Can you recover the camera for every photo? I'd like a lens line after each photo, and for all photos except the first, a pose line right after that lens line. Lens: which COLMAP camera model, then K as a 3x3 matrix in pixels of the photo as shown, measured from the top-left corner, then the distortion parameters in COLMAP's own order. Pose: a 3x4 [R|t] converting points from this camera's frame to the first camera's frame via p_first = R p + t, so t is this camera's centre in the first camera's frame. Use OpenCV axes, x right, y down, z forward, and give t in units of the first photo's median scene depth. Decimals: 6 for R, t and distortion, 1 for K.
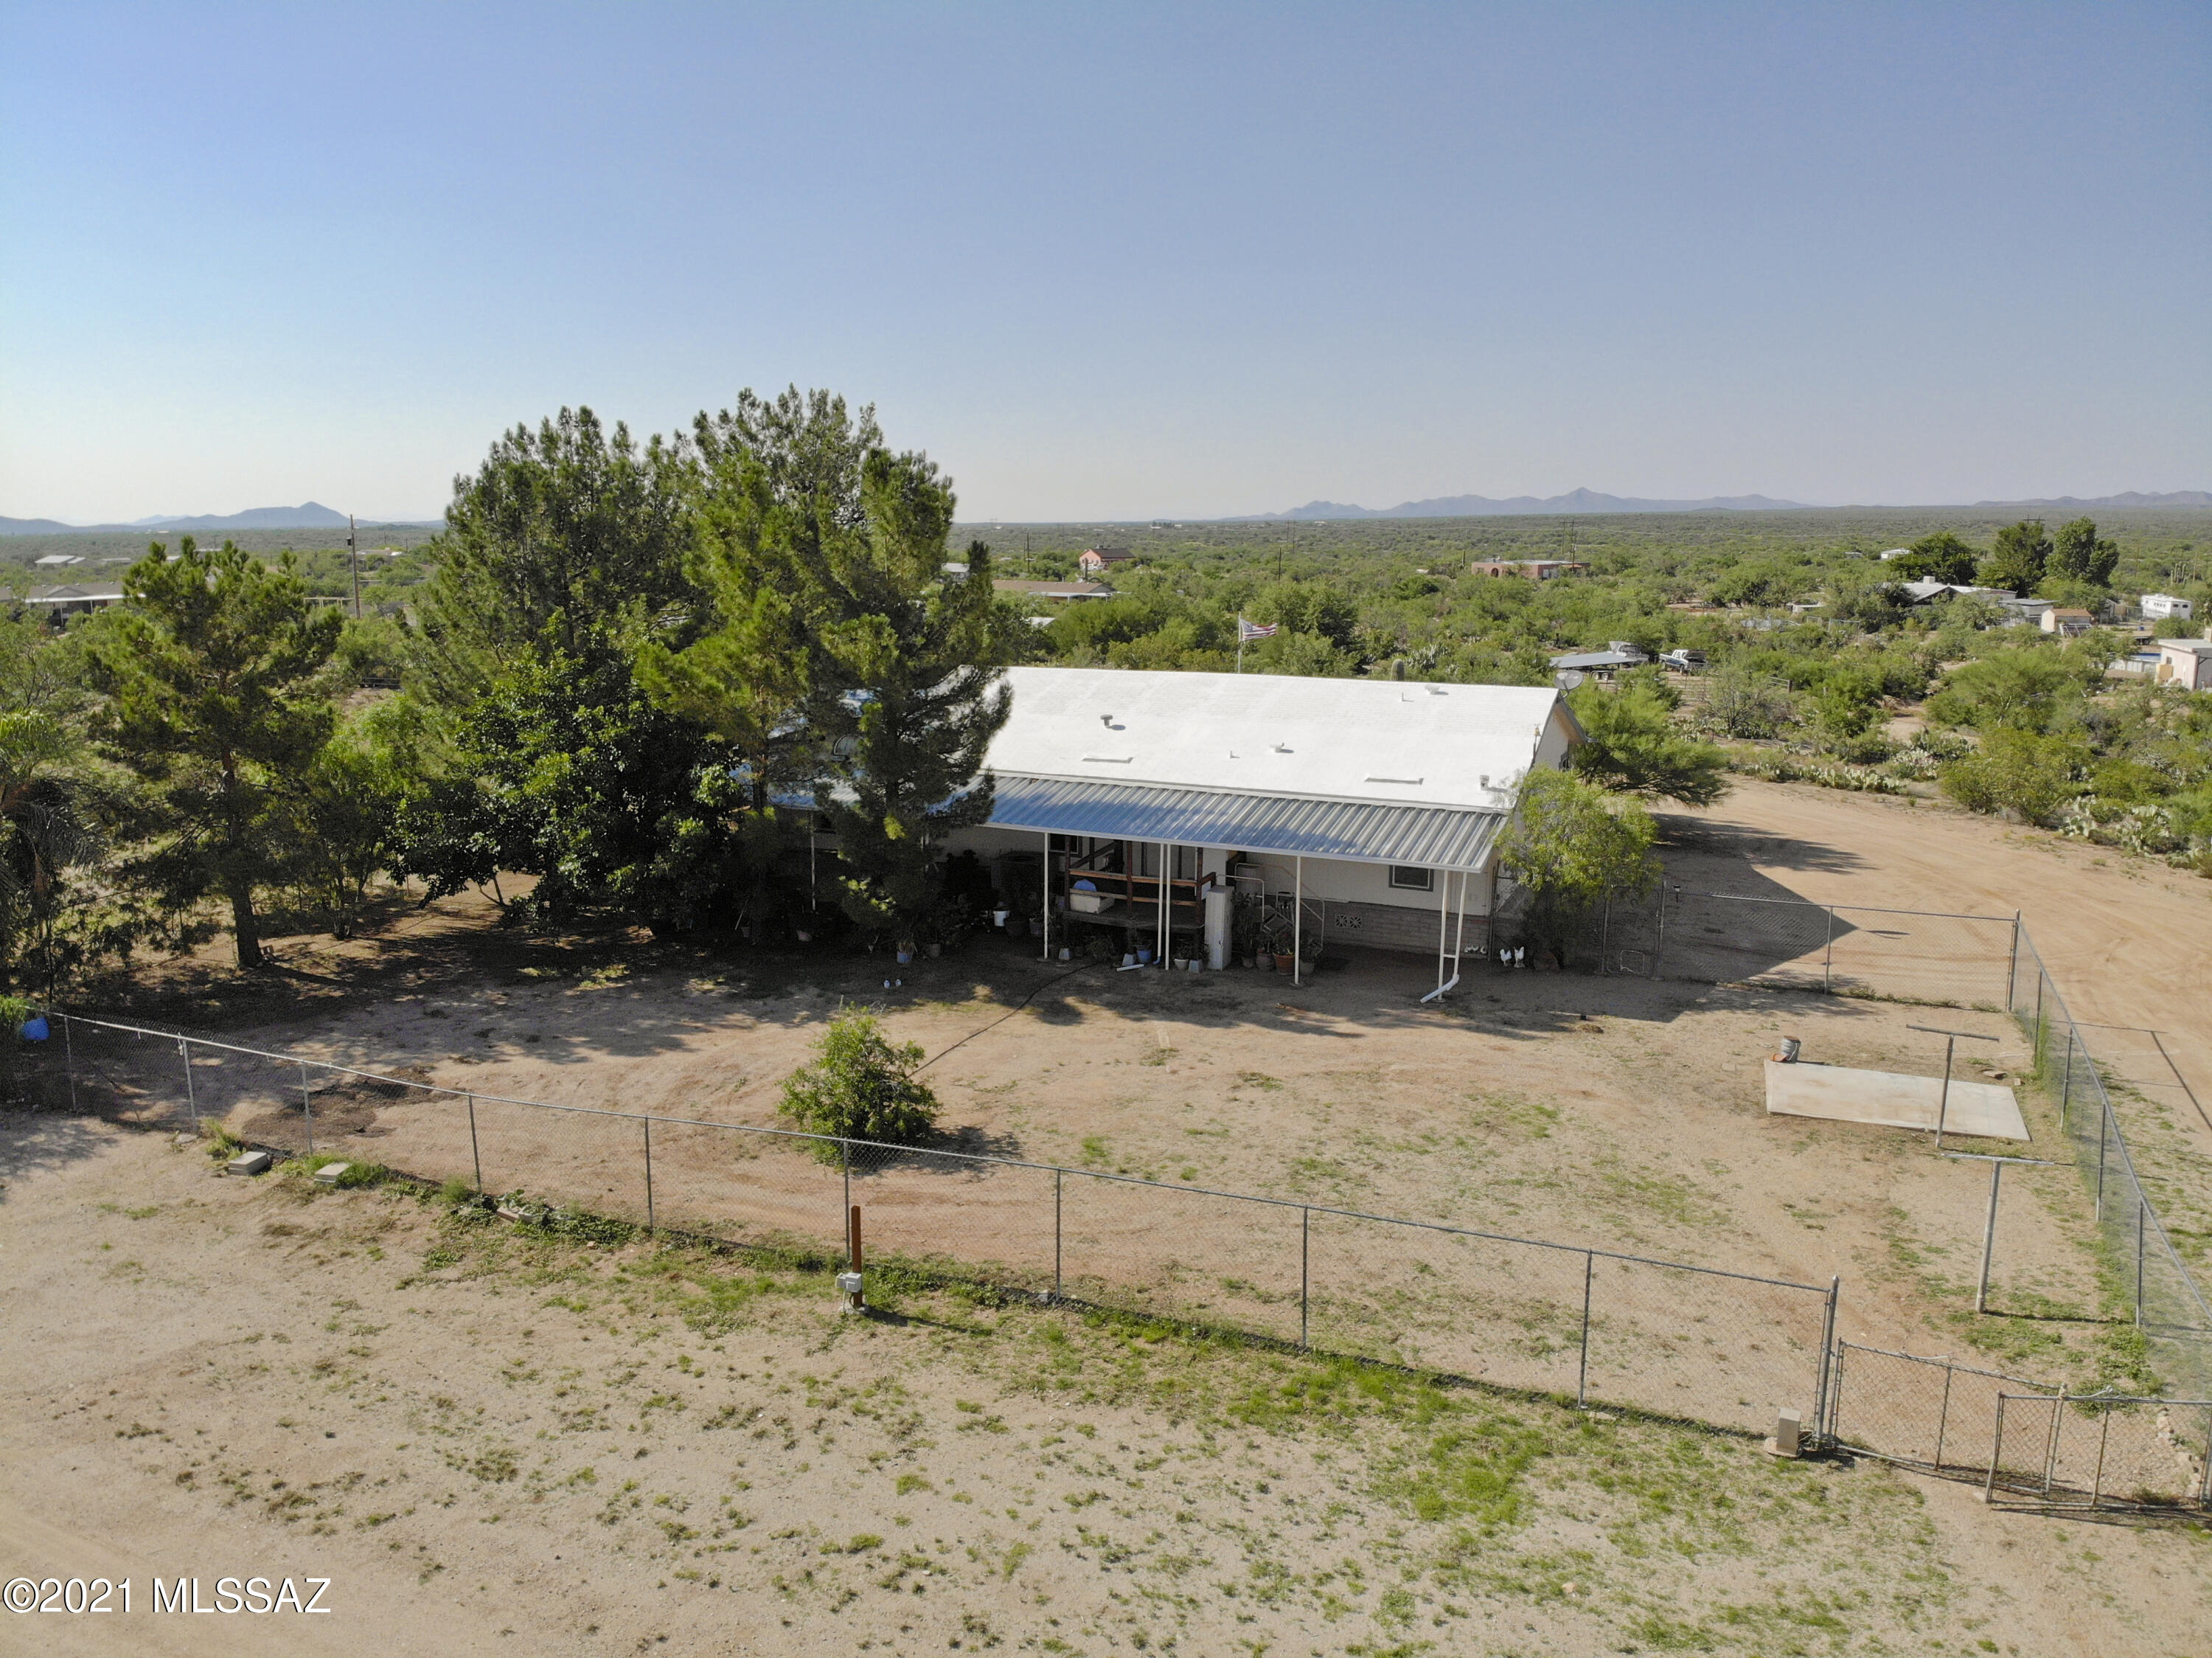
lens RADIAL K [[1548.9, 0, 1080.8], [0, 1548.9, 805.8], [0, 0, 1]] dist [0.107240, -0.232485]
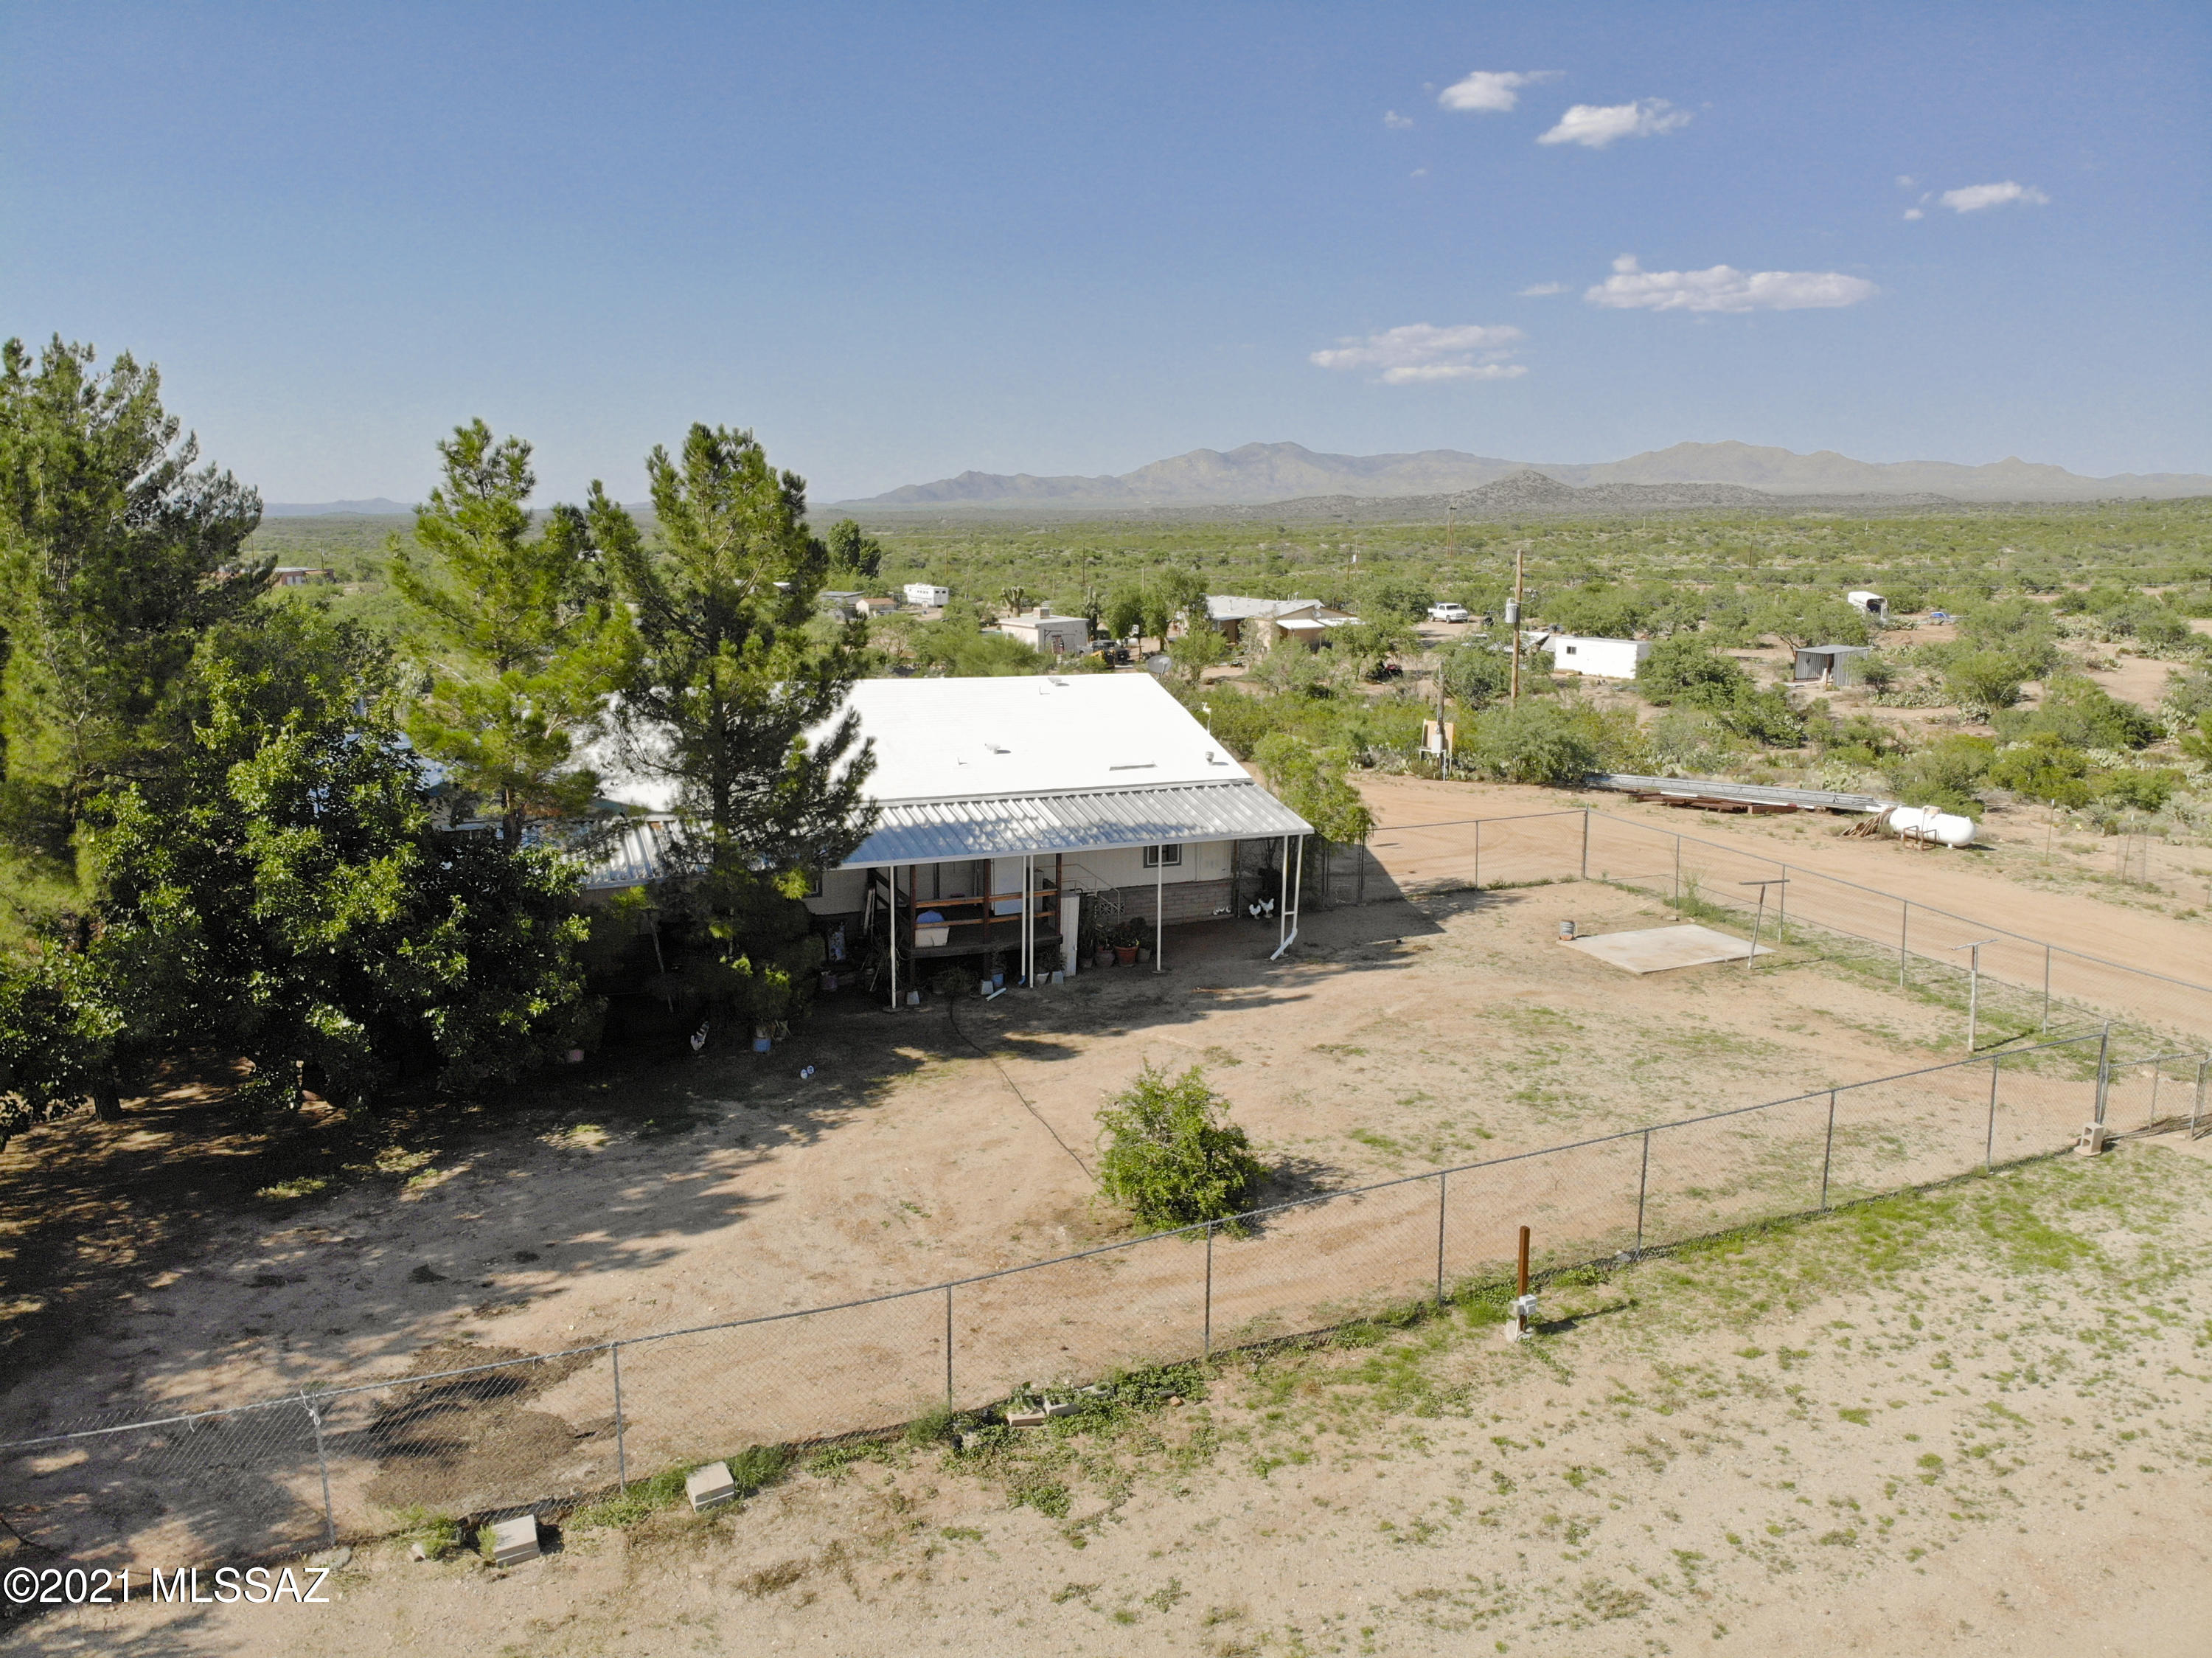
lens RADIAL K [[1577.3, 0, 1101.1], [0, 1577.3, 741.3], [0, 0, 1]] dist [0.073425, -0.149904]
pose [[0.717393, -0.100776, 0.689341, -0.759024], [0.132315, 0.991182, 0.007203, -0.060076], [-0.683988, 0.086043, 0.724401, 0.350091]]
